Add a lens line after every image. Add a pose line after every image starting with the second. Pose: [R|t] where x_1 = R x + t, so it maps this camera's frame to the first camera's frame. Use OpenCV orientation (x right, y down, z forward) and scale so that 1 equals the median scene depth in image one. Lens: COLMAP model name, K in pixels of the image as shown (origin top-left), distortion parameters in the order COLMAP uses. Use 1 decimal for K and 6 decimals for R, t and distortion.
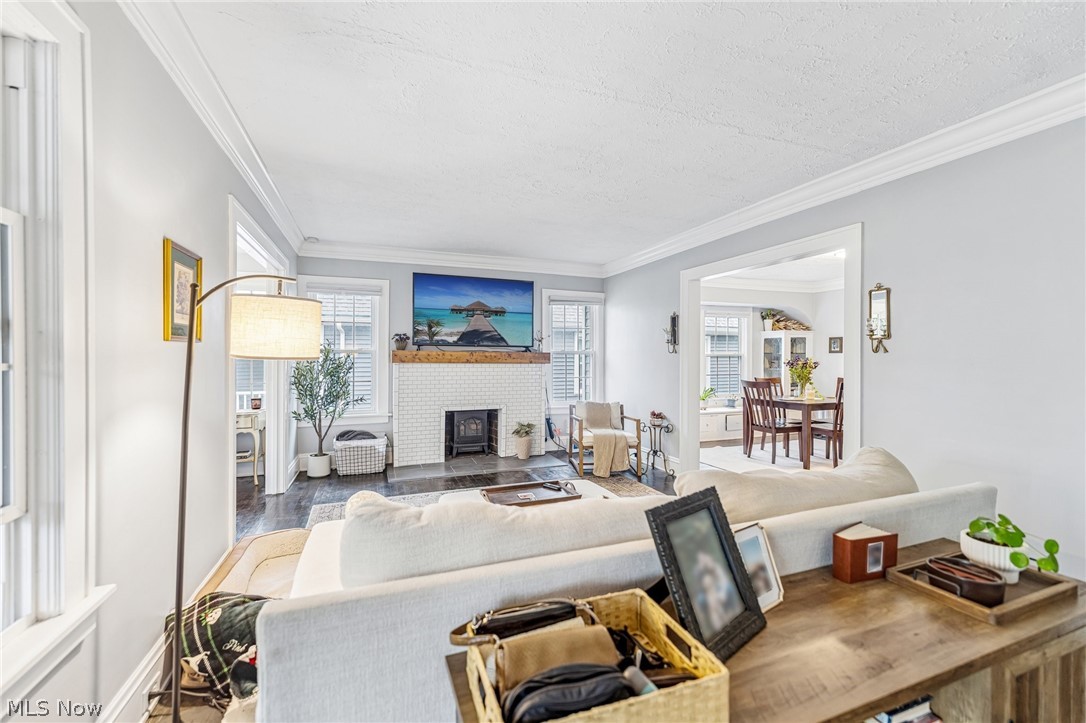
lens RADIAL K [[432.0, 0, 528.9], [0, 432.0, 358.7], [0, 0, 1]] dist [0.006501, -0.000074]
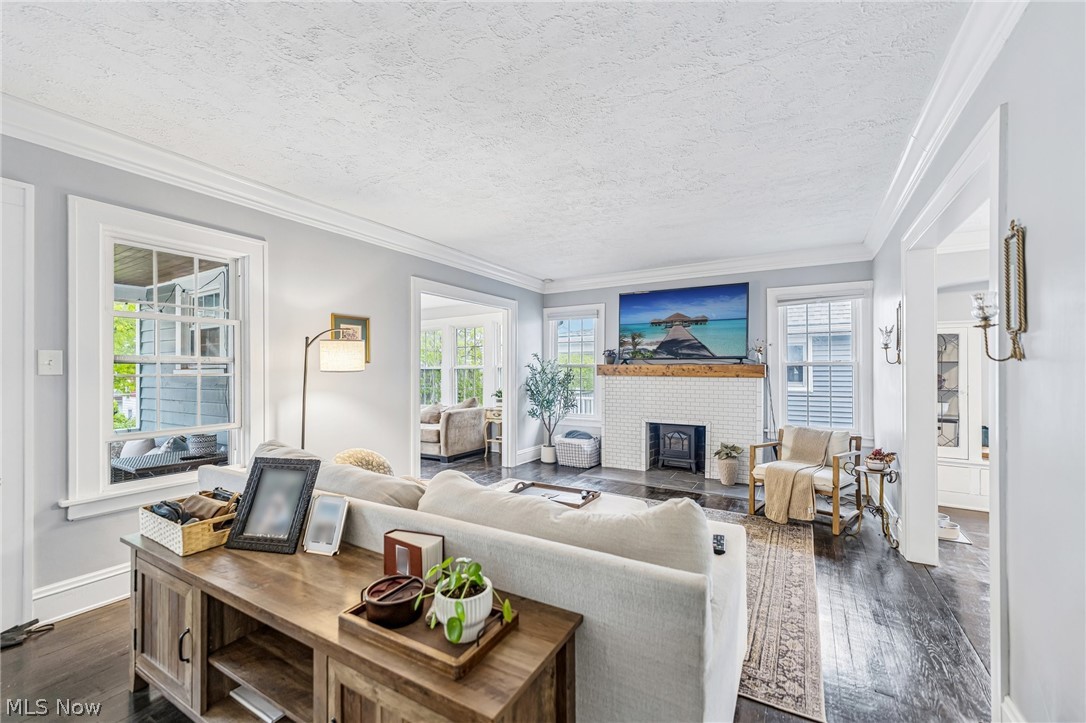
lens RADIAL K [[431.5, 0, 544.8], [0, 431.5, 365.8], [0, 0, 1]] dist [0.004378, -0.000043]
pose [[0.638667, -0.011288, -0.769400, 0.449982], [0.000053, 0.999893, -0.014626, 0.000651], [0.769483, 0.009301, 0.638599, 0.147302]]
